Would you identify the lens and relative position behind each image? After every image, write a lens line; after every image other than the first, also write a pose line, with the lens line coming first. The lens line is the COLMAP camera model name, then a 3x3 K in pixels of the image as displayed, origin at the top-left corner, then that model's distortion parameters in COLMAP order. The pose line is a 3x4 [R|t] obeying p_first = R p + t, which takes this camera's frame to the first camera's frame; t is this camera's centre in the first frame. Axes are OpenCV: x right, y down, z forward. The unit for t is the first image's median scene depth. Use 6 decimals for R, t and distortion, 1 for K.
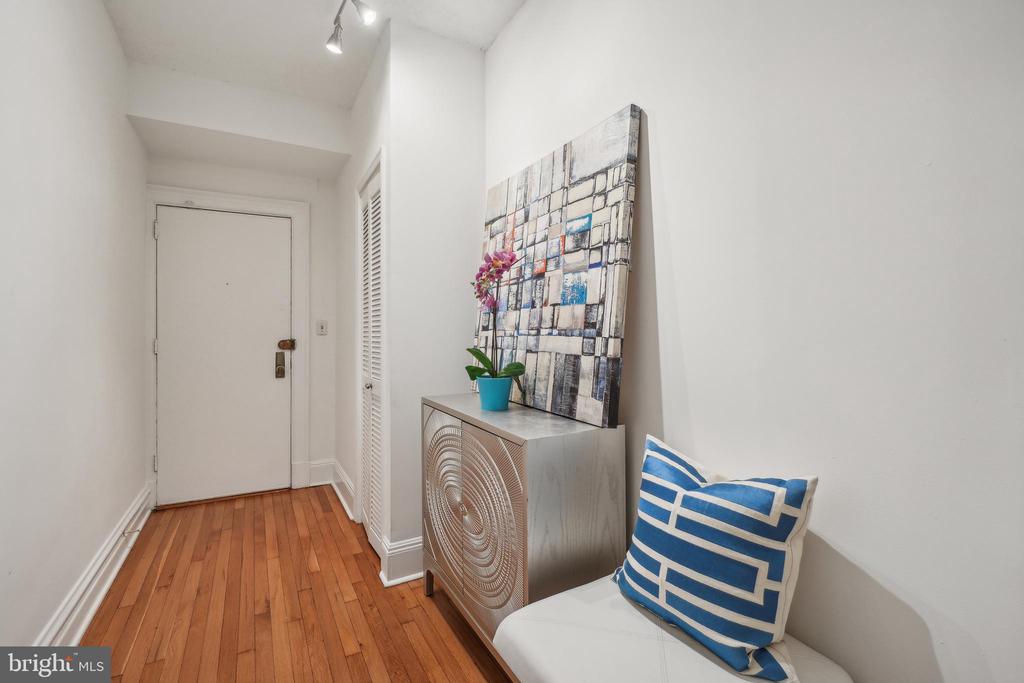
lens RADIAL K [[461.7, 0, 533.7], [0, 461.7, 331.5], [0, 0, 1]] dist [-0.017758, 0.002625]
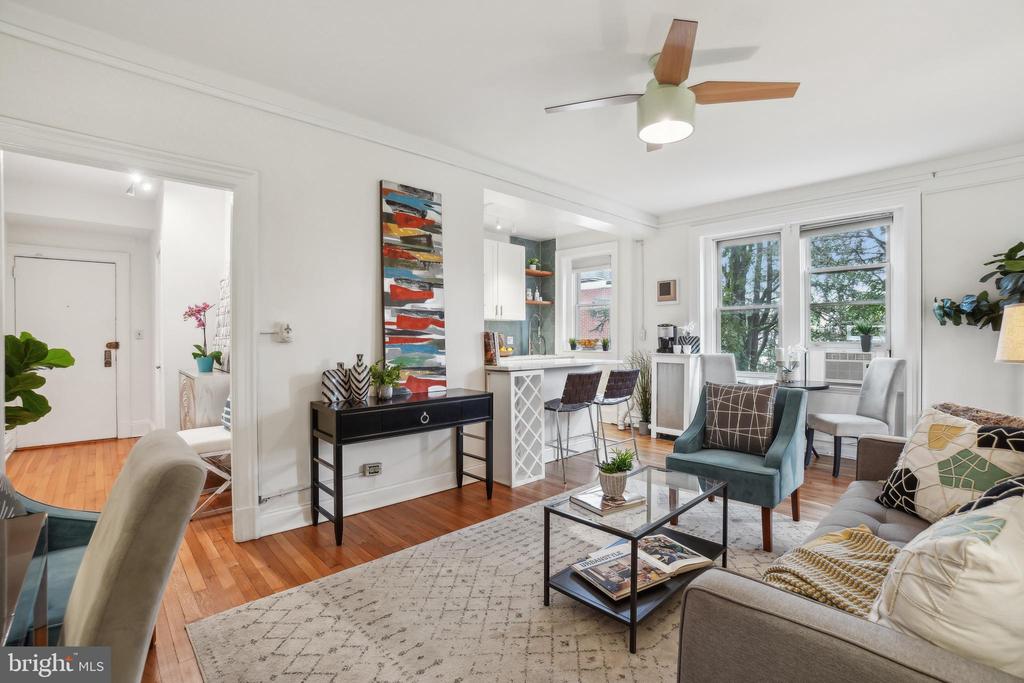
lens RADIAL K [[461.7, 0, 528.6], [0, 461.7, 336.2], [0, 0, 1]] dist [-0.017758, 0.002625]
pose [[0.973245, -0.002835, 0.229752, 0.511297], [0.002114, 0.999992, 0.003387, -0.006590], [-0.229760, -0.002810, 0.973243, -0.885487]]
